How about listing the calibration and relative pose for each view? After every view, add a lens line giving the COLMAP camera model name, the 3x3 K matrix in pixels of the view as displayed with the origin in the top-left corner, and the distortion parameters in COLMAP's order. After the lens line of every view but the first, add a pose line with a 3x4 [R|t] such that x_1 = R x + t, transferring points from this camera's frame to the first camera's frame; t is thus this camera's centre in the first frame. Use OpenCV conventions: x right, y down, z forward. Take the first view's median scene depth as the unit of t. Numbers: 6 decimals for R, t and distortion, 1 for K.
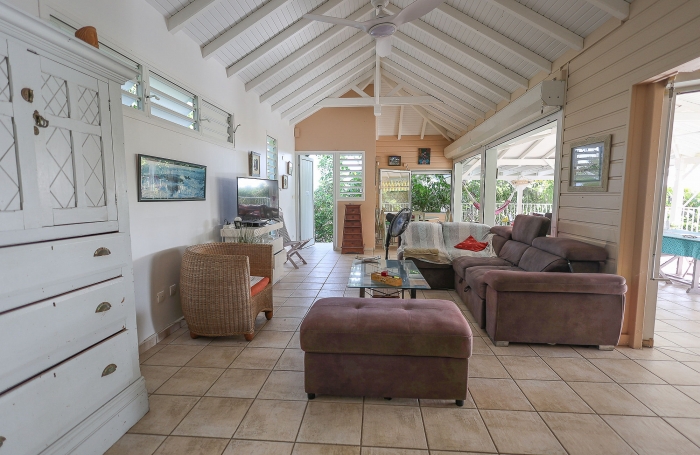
lens RADIAL K [[324.2, 0, 350.2], [0, 324.2, 229.5], [0, 0, 1]] dist [-0.001646, -0.000449]
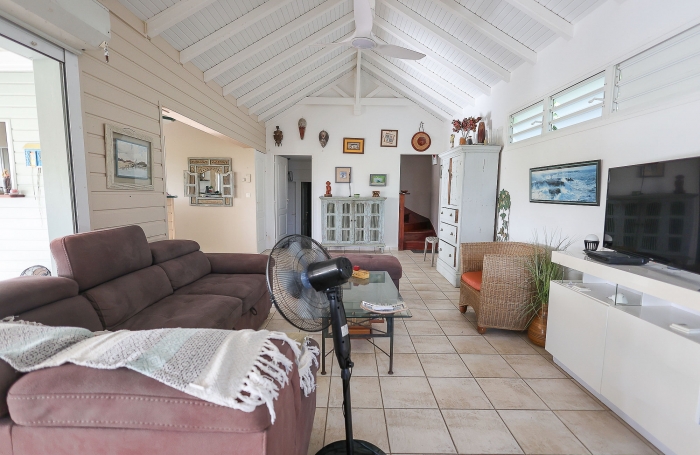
lens RADIAL K [[324.2, 0, 350.2], [0, 324.2, 229.5], [0, 0, 1]] dist [-0.001646, -0.000449]
pose [[-0.997028, 0.007137, -0.076713, 0.211966], [-0.009298, 0.977275, 0.211770, -0.222766], [0.076481, 0.211853, -0.974304, 1.997212]]
